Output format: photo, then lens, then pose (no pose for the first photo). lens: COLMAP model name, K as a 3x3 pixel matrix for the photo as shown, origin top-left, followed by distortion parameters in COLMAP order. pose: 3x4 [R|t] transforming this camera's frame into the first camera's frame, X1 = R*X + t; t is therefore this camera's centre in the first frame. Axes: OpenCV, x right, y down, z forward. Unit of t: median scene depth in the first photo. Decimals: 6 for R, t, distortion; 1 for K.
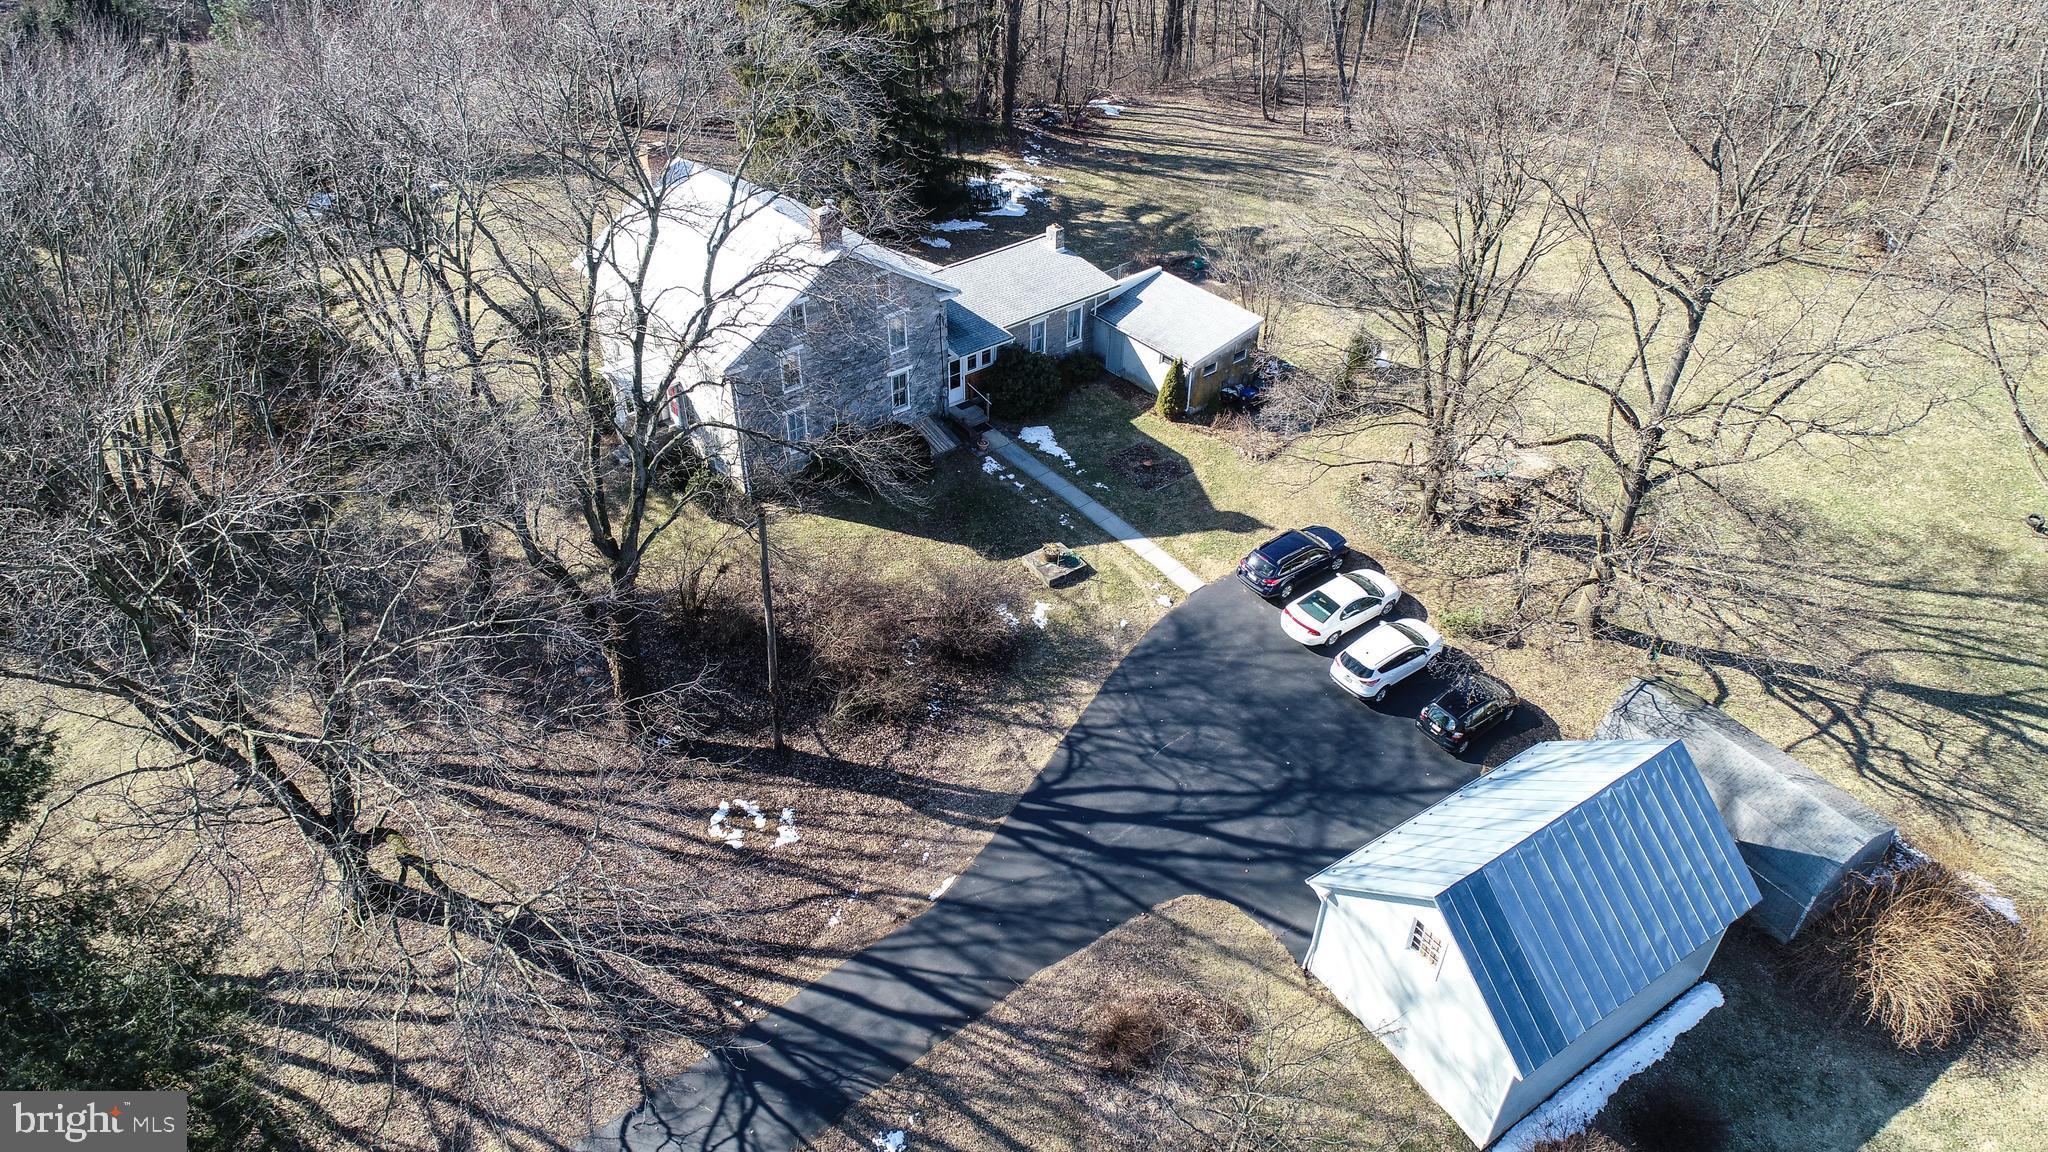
lens RADIAL K [[1370.1, 0, 1024.0], [0, 1370.1, 576.0], [0, 0, 1]] dist [-0.000110, -0.004299]
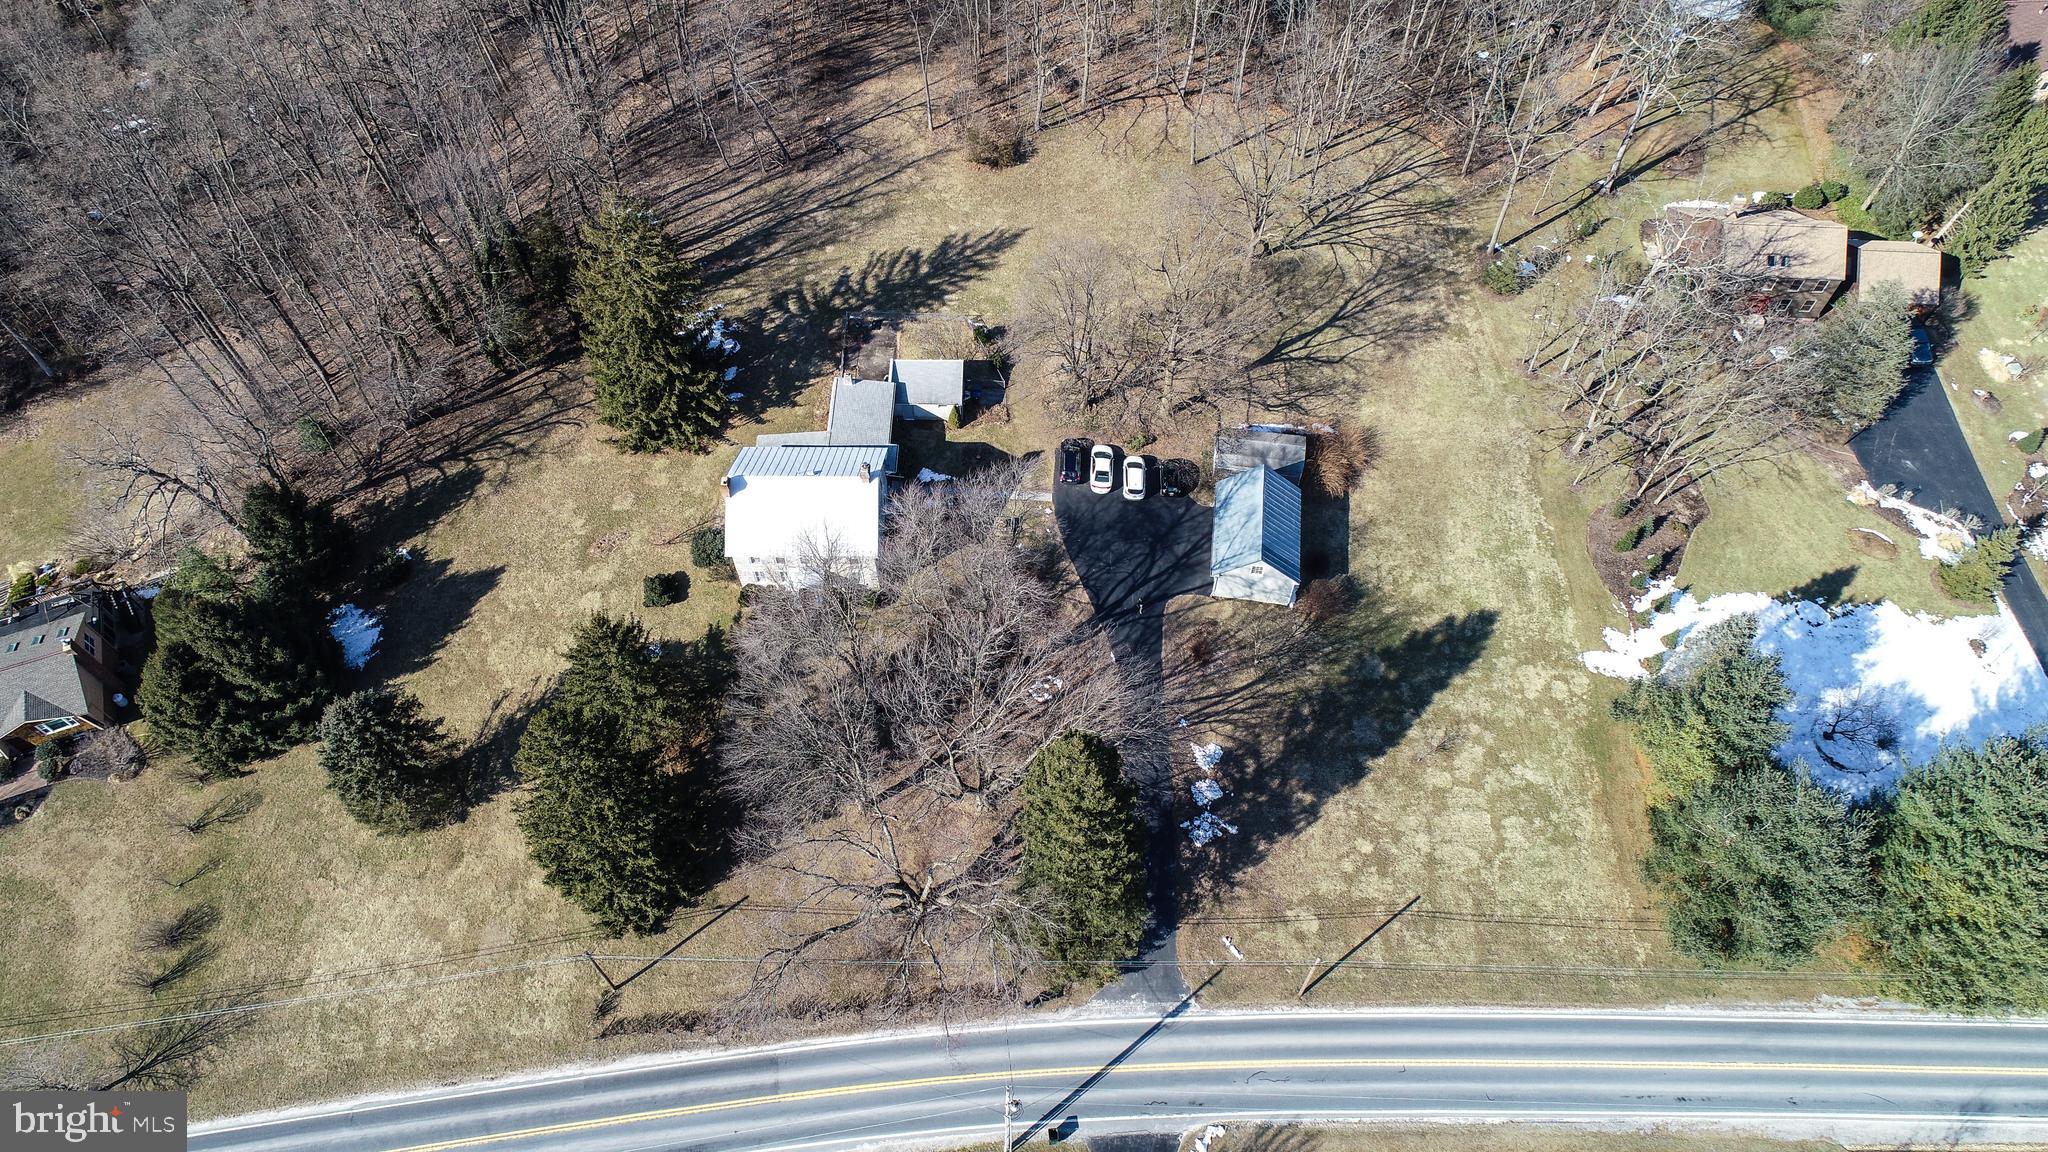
lens RADIAL K [[1370.1, 0, 1024.0], [0, 1370.1, 576.0], [0, 0, 1]] dist [-0.000110, -0.004299]
pose [[0.659487, -0.642050, 0.390959, -0.934366], [0.464725, 0.757020, 0.459295, -1.015518], [-0.590854, -0.121210, 0.797621, -0.883871]]
